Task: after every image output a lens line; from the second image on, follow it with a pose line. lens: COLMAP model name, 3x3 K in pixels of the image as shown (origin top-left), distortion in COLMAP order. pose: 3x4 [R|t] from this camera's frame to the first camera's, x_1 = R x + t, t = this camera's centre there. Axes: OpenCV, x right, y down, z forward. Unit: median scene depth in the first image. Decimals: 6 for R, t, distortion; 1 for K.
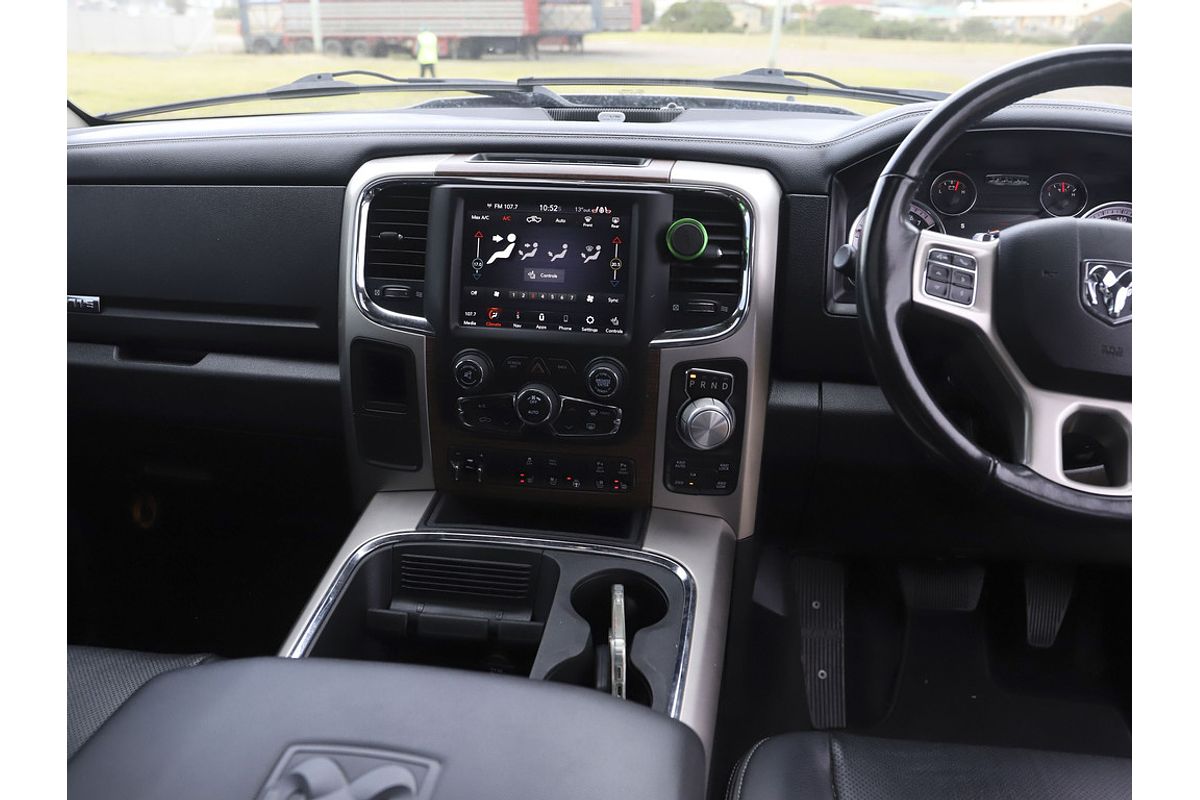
lens RADIAL K [[1057.3, 0, 607.0], [0, 1057.3, 400.2], [0, 0, 1]] dist [-0.017327, -0.002929]
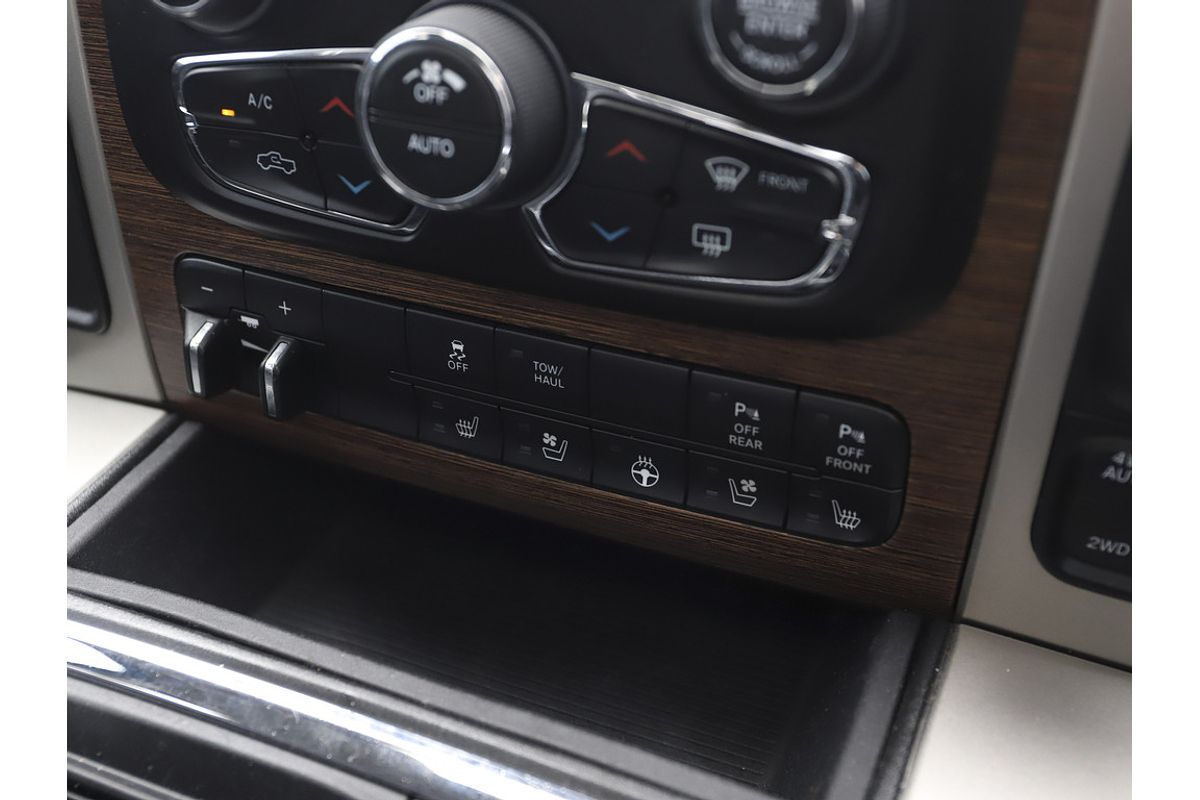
lens RADIAL K [[1306.8, 0, 601.5], [0, 1306.8, 402.2], [0, 0, 1]] dist [0.000862, 0.000000]
pose [[0.963027, 0.130217, -0.235842, 0.028706], [-0.080795, 0.974729, 0.208269, 0.004259], [0.257003, -0.181514, 0.949211, 0.747745]]
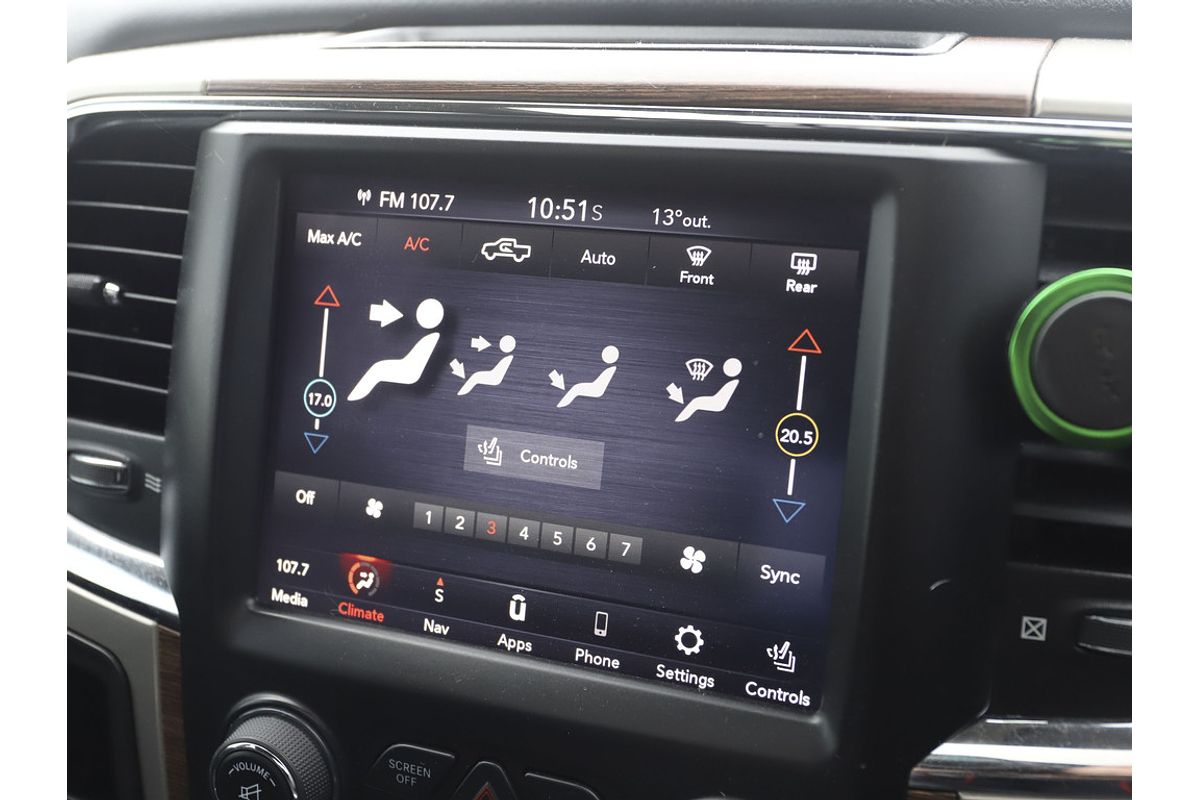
lens RADIAL K [[1317.8, 0, 598.4], [0, 1317.8, 394.4], [0, 0, 1]] dist [-0.024114, 0.000000]
pose [[0.971663, 0.049088, -0.231219, 0.034542], [-0.051032, 0.998694, -0.002432, -0.134037], [0.230798, 0.014163, 0.972899, 0.673697]]
